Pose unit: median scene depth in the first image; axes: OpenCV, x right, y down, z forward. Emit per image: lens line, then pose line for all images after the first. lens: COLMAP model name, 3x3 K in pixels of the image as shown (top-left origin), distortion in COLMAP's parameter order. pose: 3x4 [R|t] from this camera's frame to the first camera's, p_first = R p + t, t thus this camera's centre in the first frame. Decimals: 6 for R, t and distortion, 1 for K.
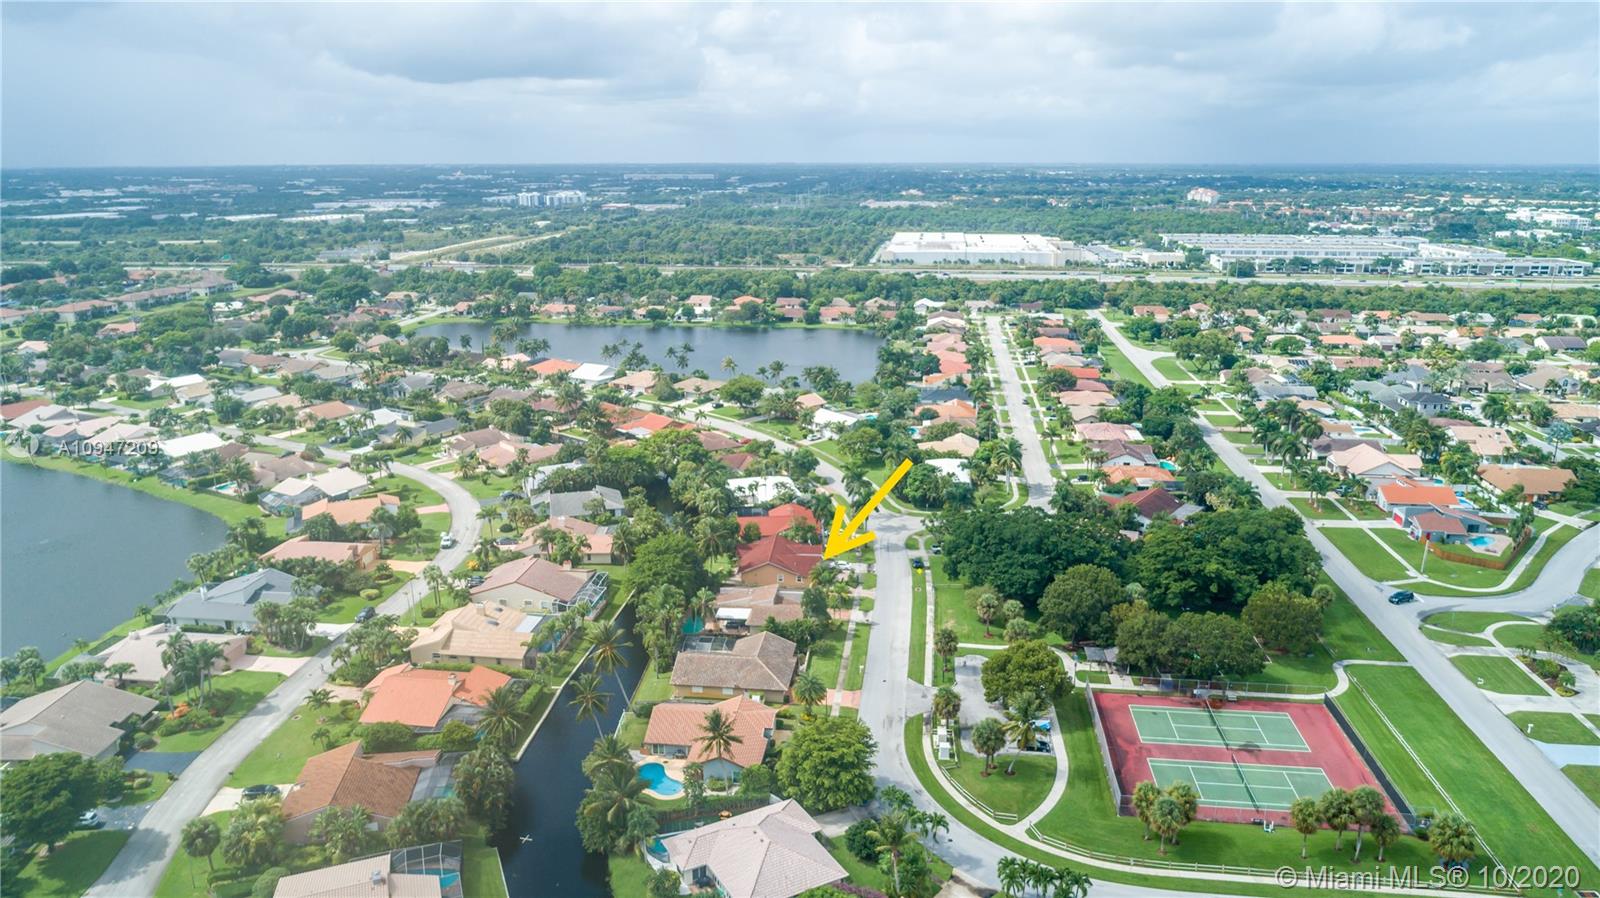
lens RADIAL K [[1109.8, 0, 800.0], [0, 1109.8, 449.0], [0, 0, 1]] dist [-0.001350, 0.000651]
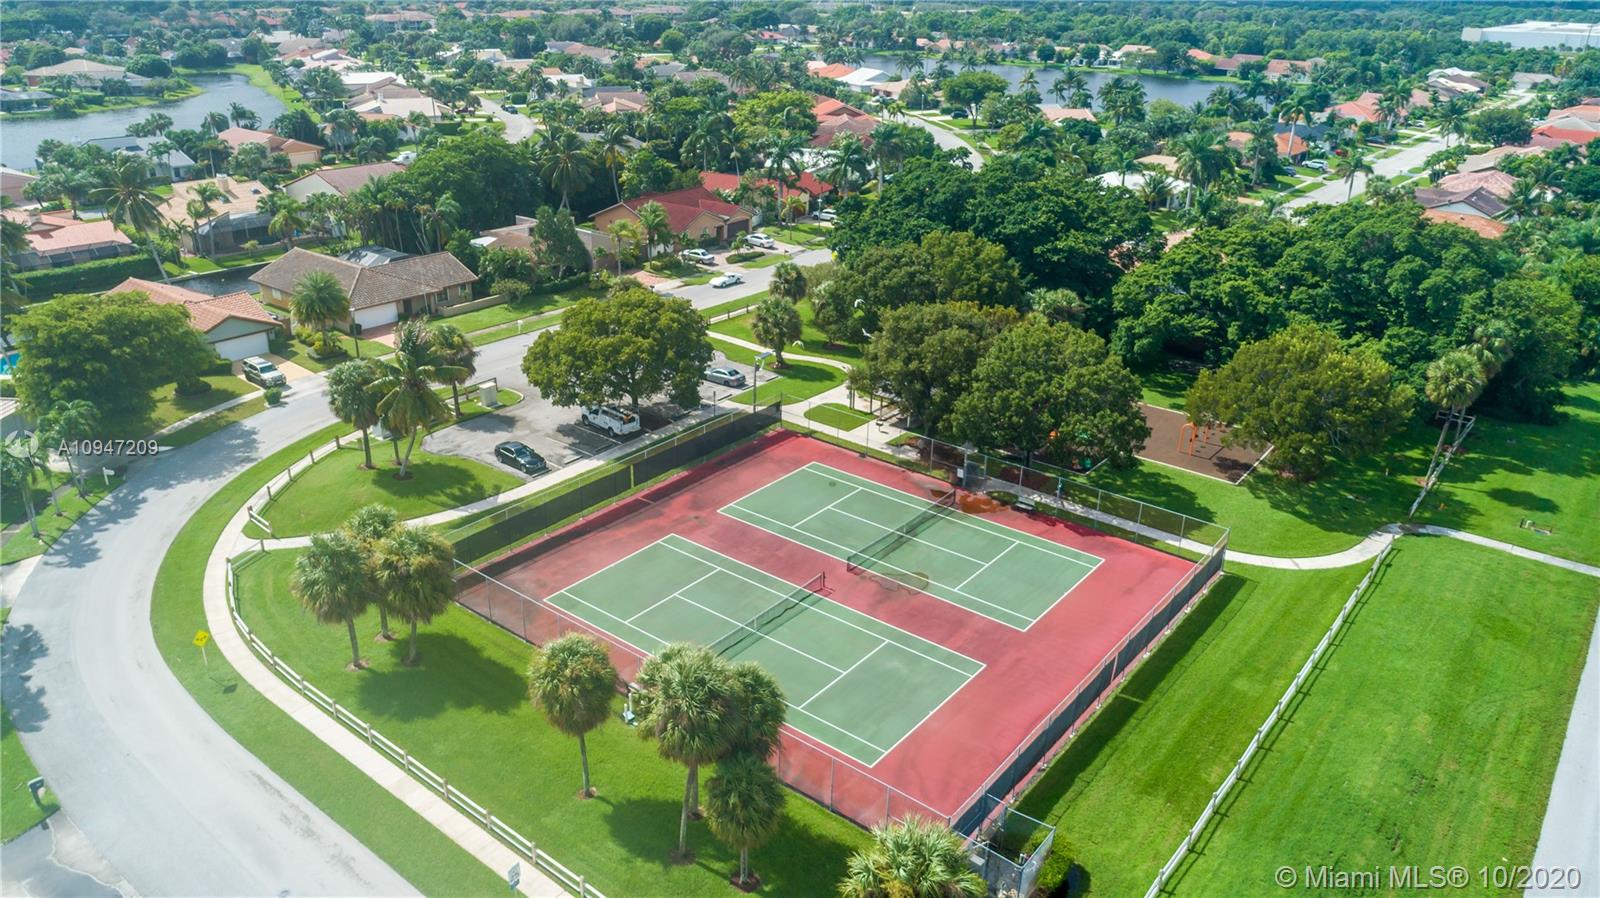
lens RADIAL K [[1109.8, 0, 800.0], [0, 1109.8, 449.0], [0, 0, 1]] dist [-0.001350, 0.000651]
pose [[0.847773, 0.224728, -0.480393, 0.538850], [-0.156407, 0.971444, 0.178422, 0.138906], [0.506771, -0.076124, 0.858713, 0.576461]]
